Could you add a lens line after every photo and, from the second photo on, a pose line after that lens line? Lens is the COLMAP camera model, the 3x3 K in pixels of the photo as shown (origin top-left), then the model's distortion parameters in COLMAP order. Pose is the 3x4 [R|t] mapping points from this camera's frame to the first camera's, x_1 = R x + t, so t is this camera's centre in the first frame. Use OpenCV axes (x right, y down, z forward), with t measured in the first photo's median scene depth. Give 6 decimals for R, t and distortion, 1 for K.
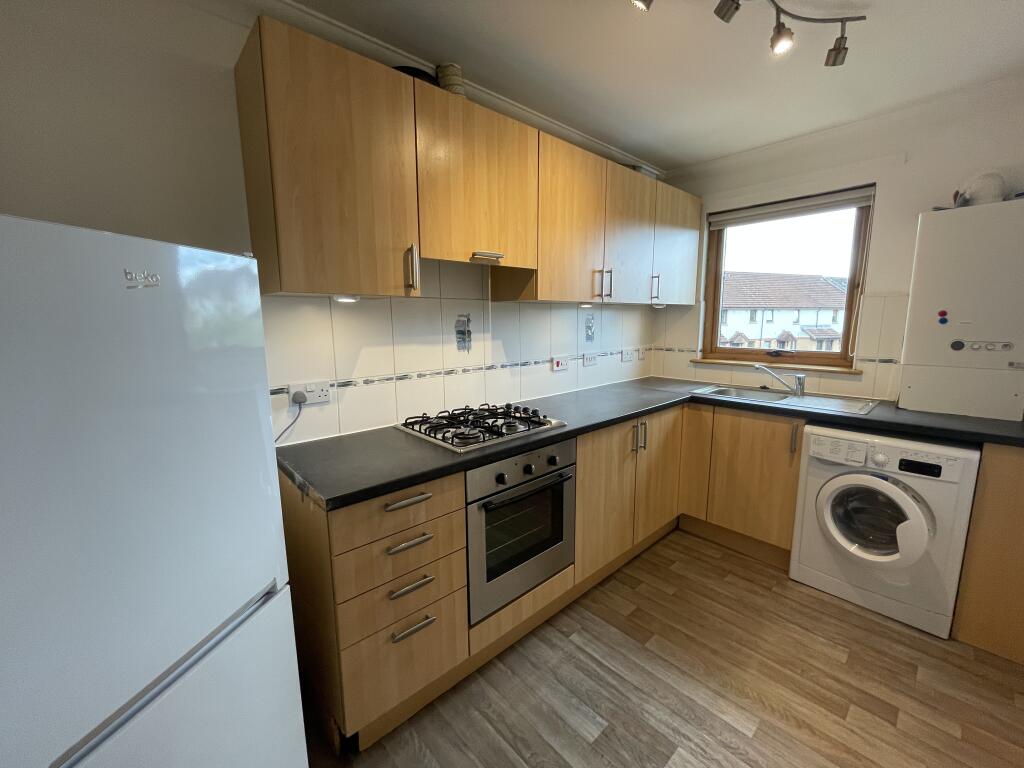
lens RADIAL K [[419.0, 0, 512.0], [0, 419.0, 384.0], [0, 0, 1]] dist [-0.001908, 0.000185]
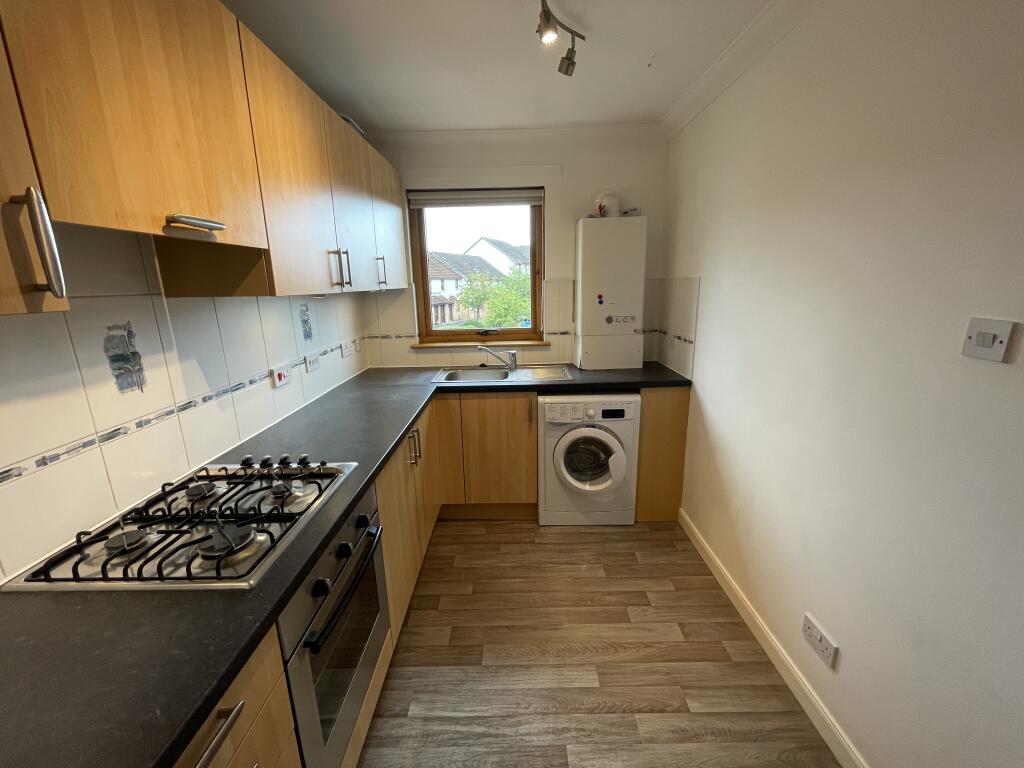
lens RADIAL K [[419.0, 0, 512.0], [0, 419.0, 384.0], [0, 0, 1]] dist [-0.001908, 0.000185]
pose [[0.677955, -0.180598, 0.712574, -0.168252], [0.129923, 0.983529, 0.125659, -0.091693], [-0.723531, 0.007389, 0.690253, 0.255245]]
